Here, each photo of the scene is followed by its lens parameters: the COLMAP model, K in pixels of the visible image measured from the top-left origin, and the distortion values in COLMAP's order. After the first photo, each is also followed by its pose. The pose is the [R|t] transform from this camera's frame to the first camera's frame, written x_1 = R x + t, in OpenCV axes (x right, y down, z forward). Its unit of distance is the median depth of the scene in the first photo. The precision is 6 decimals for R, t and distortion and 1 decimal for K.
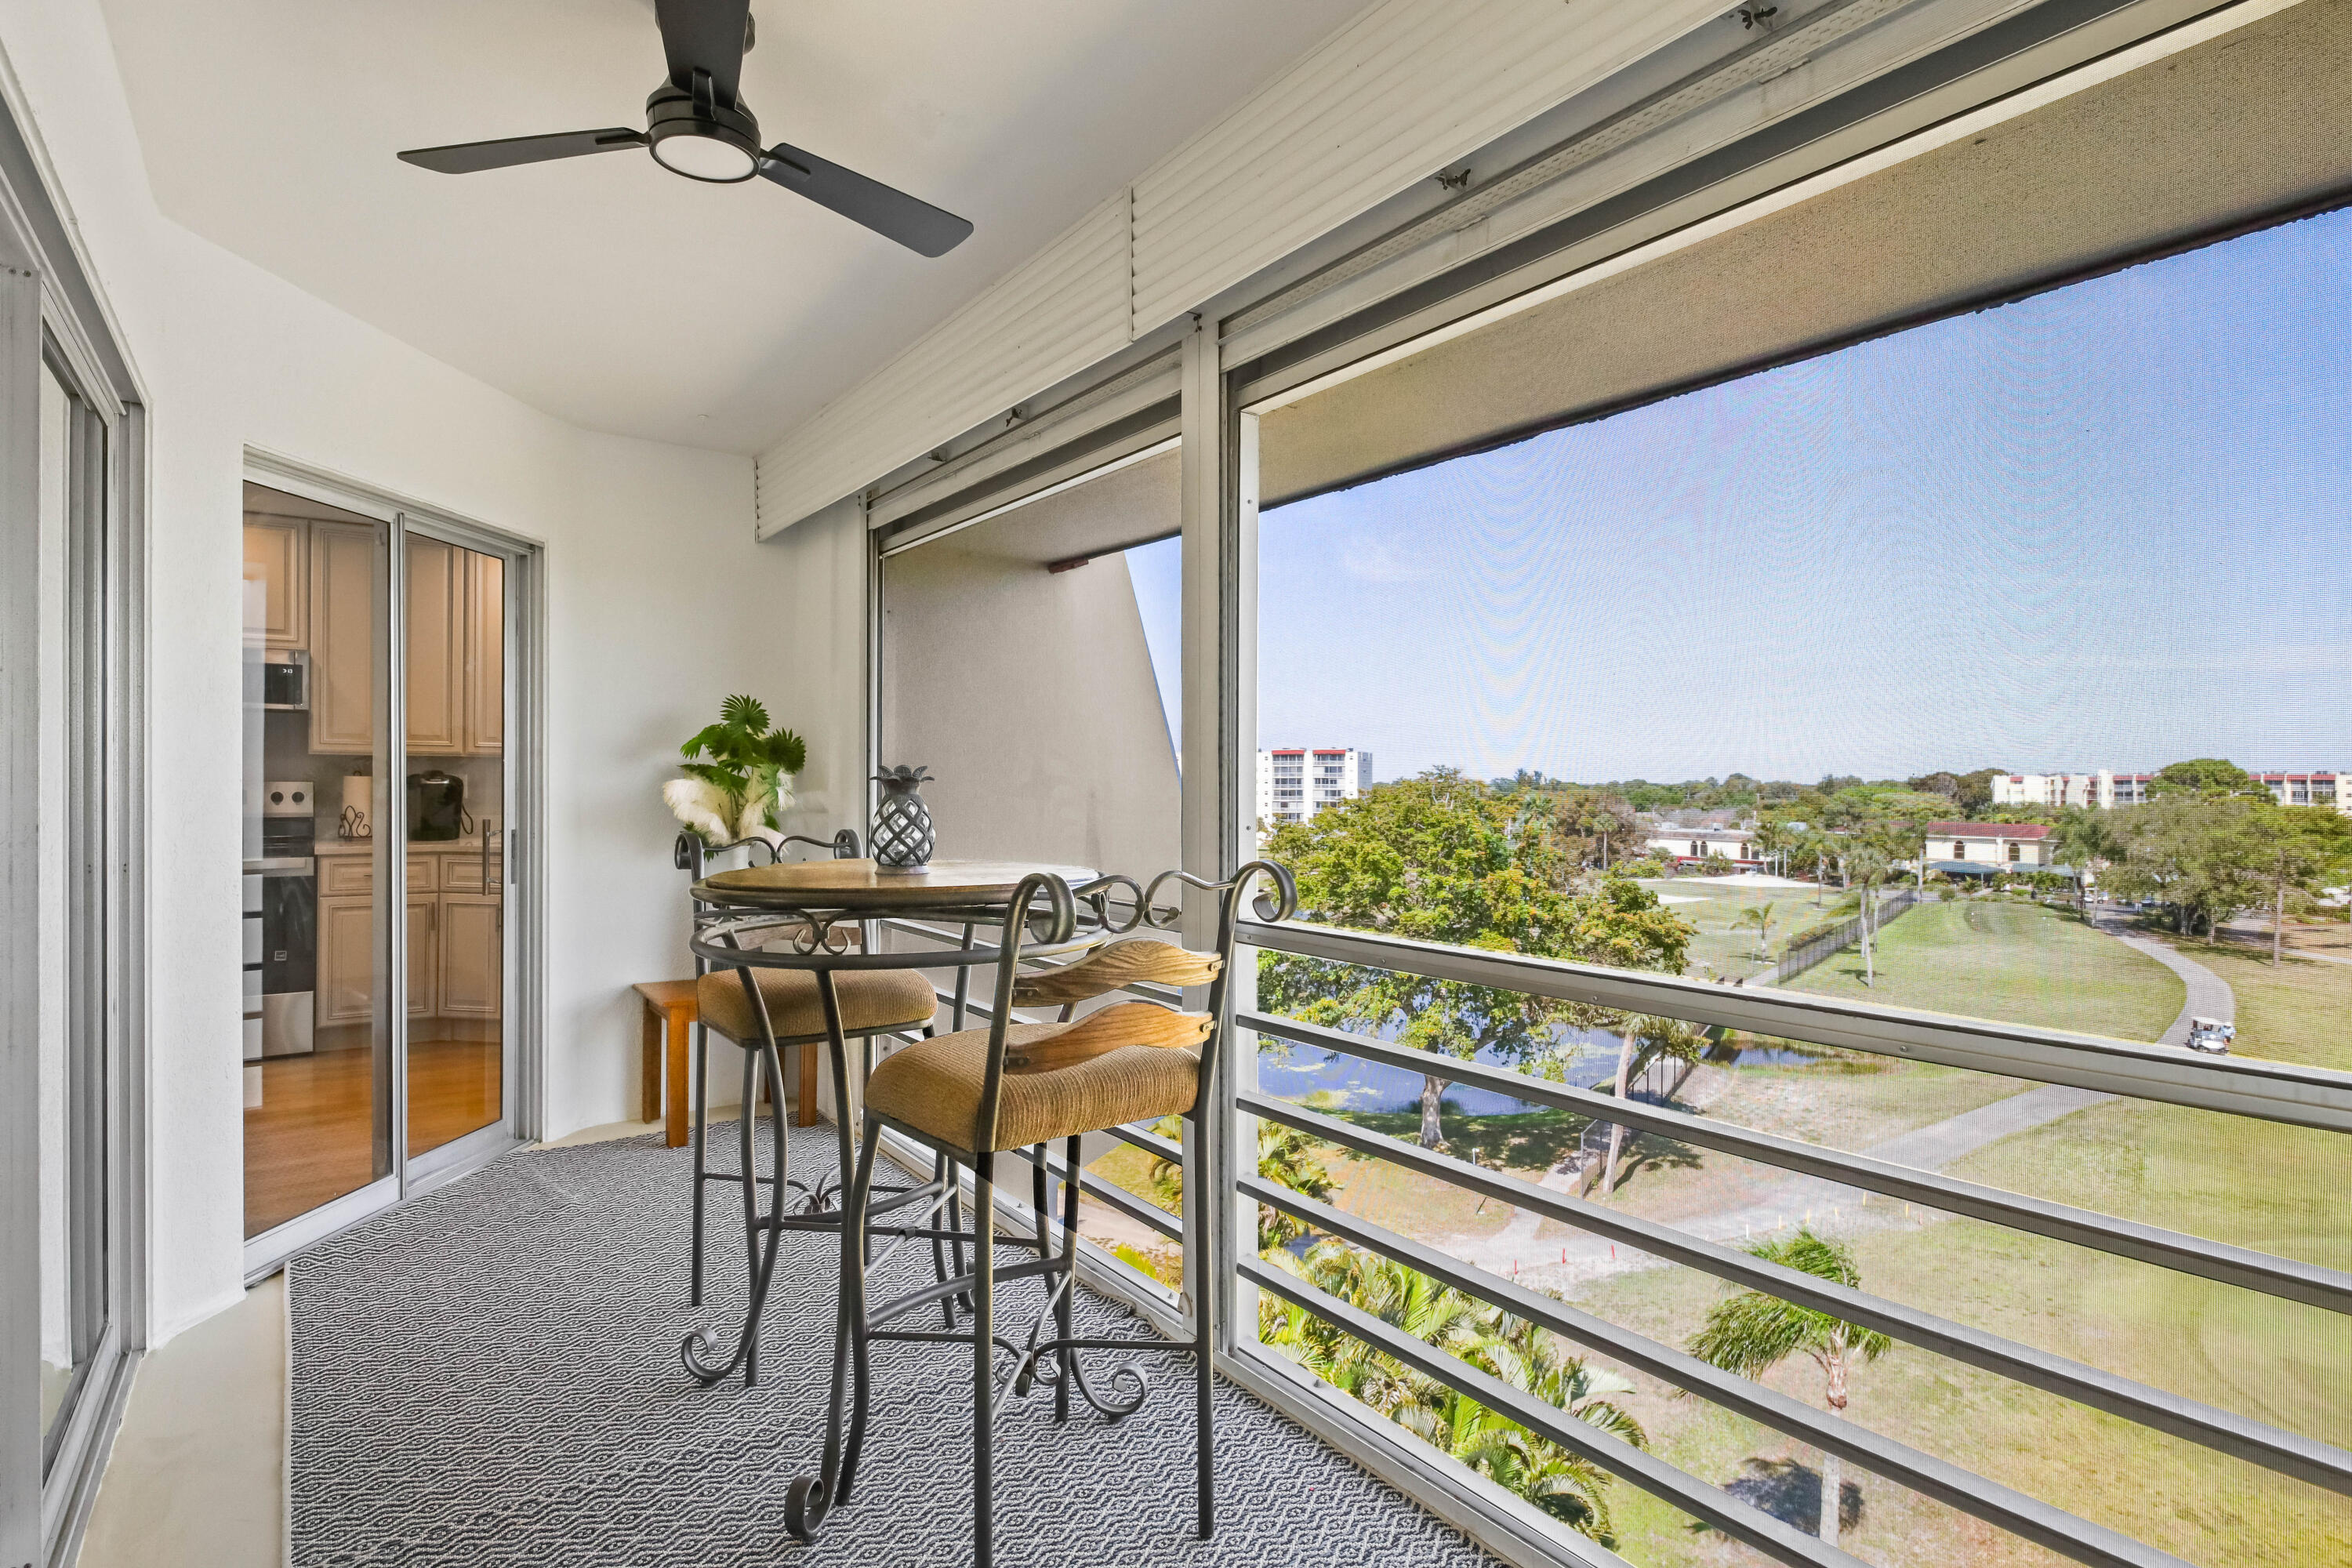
lens RADIAL K [[1157.1, 0, 1186.5], [0, 1157.1, 784.9], [0, 0, 1]] dist [0.002843, -0.005041]
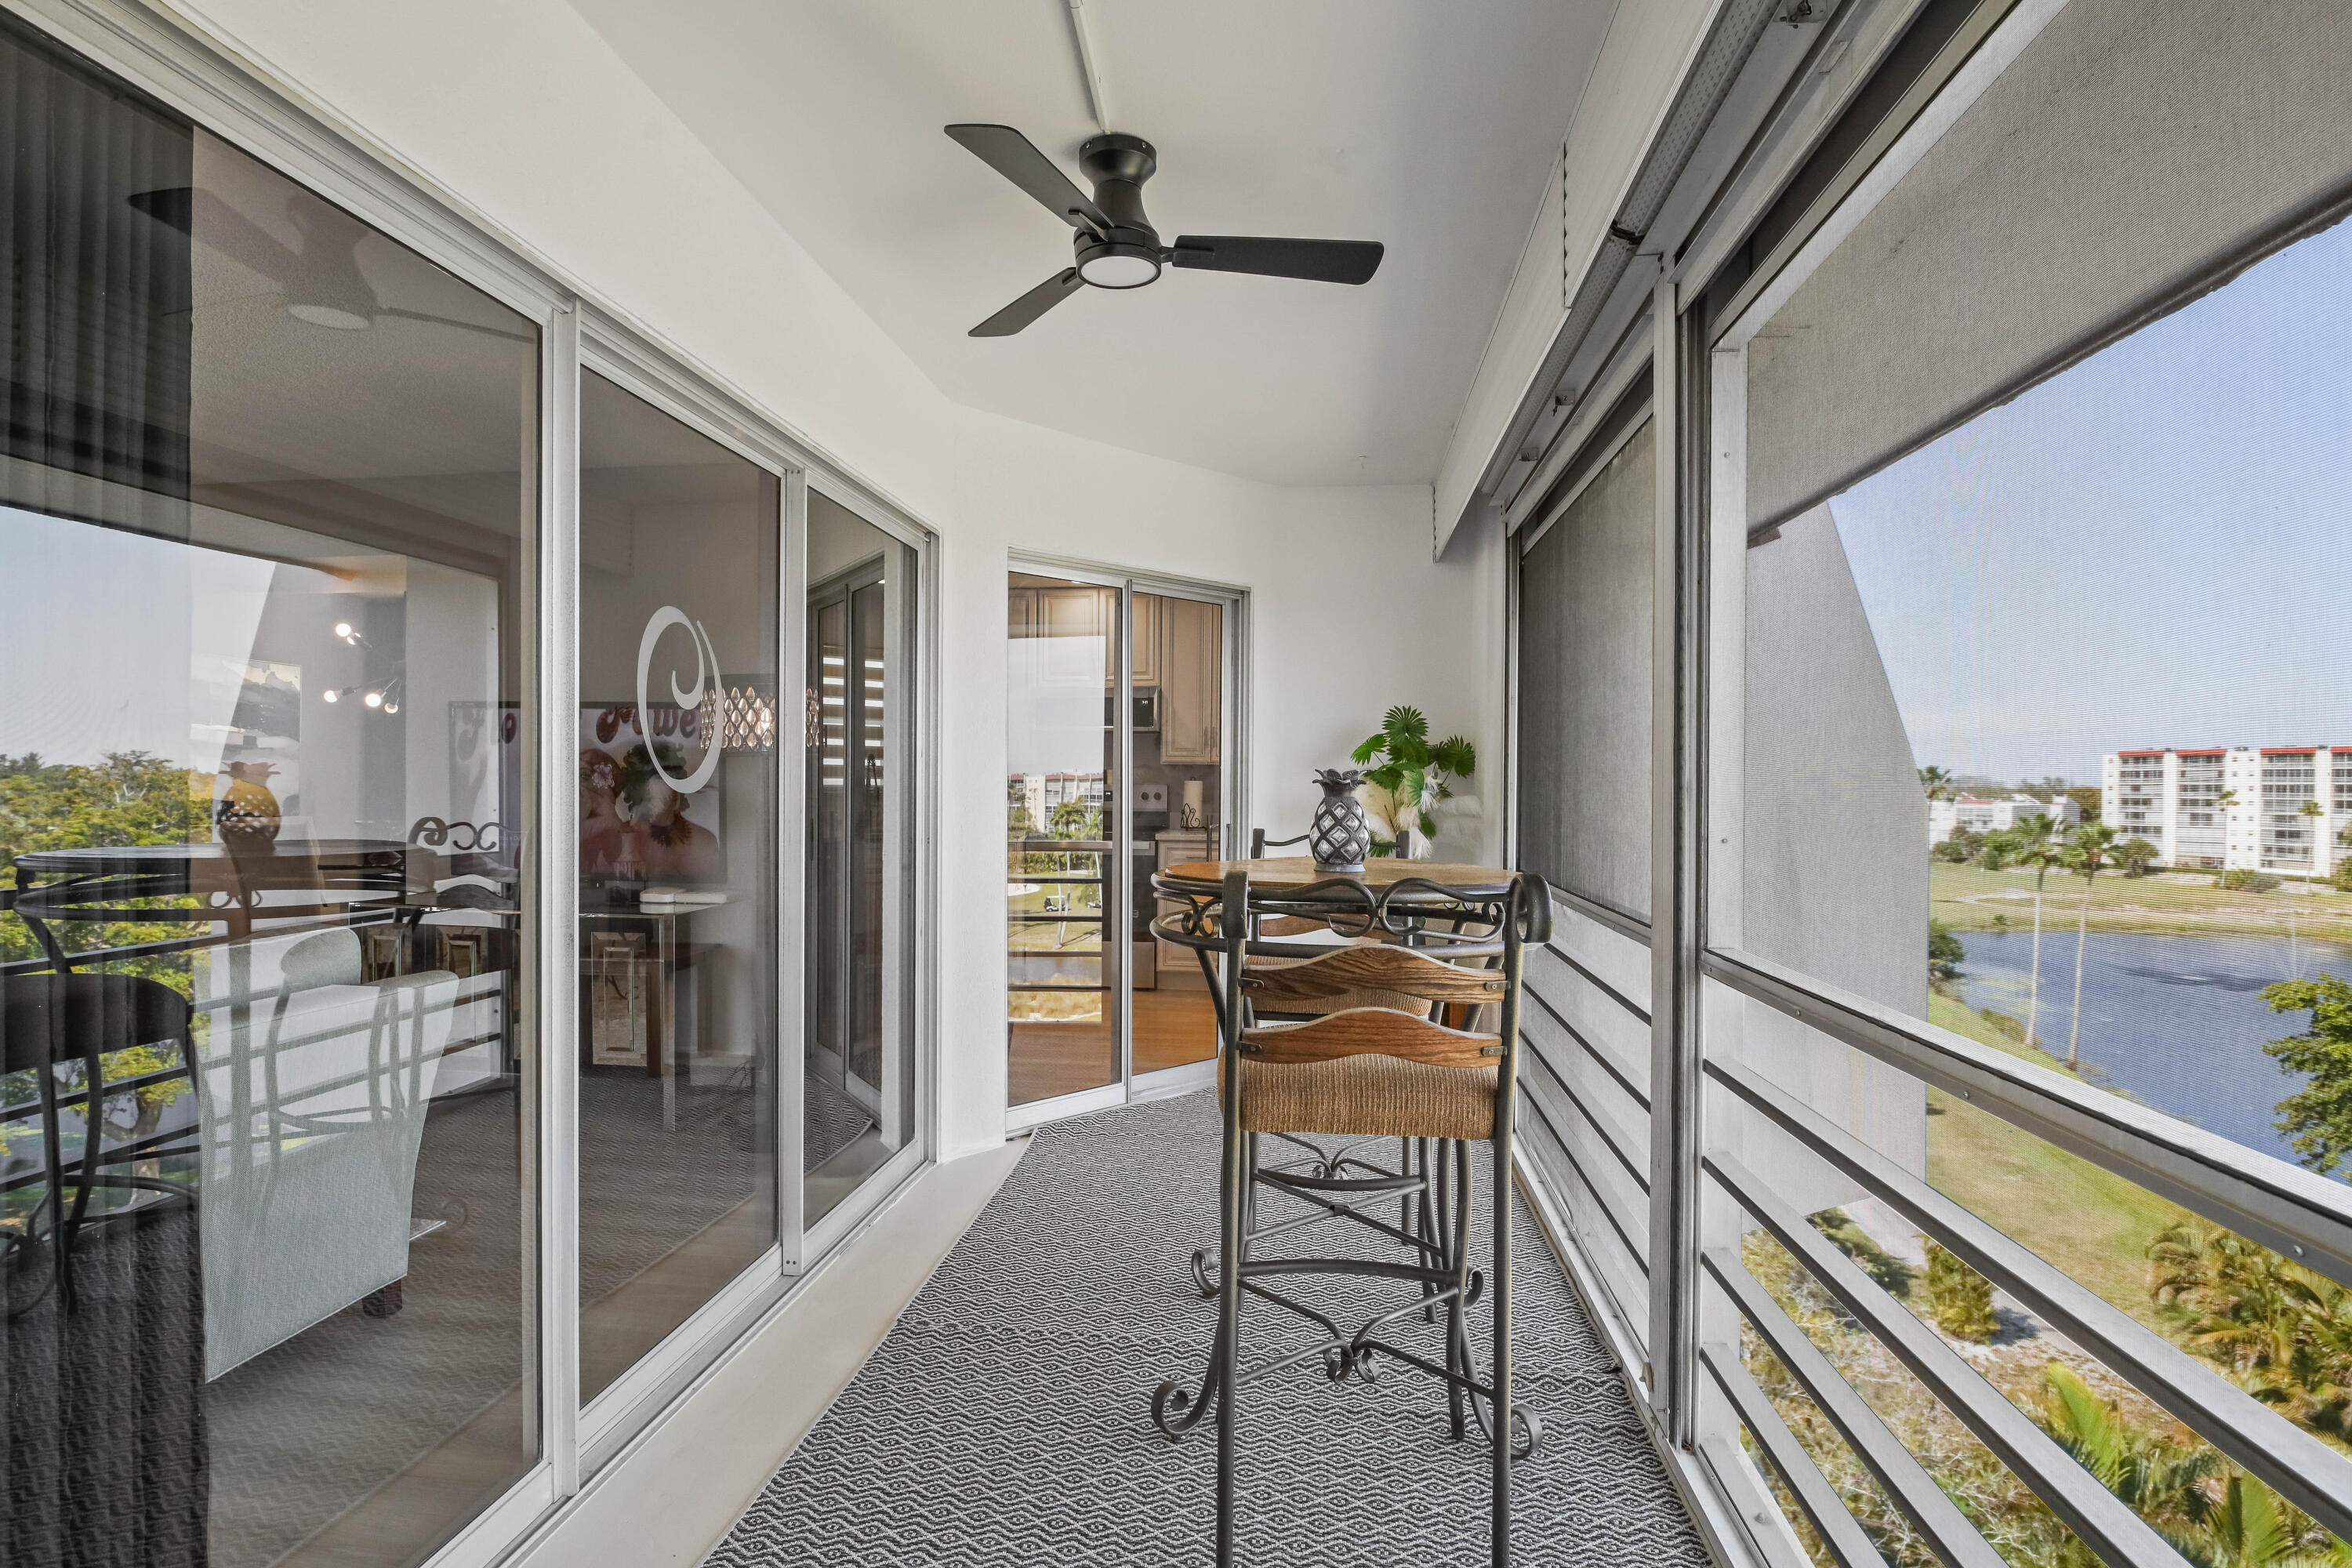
lens RADIAL K [[1157.1, 0, 1189.4], [0, 1157.1, 794.9], [0, 0, 1]] dist [0.002843, -0.005041]
pose [[0.733244, 0.009231, -0.679903, 0.313743], [-0.006640, 0.999957, 0.006416, 0.000196], [0.679933, -0.000190, 0.733274, 0.106076]]
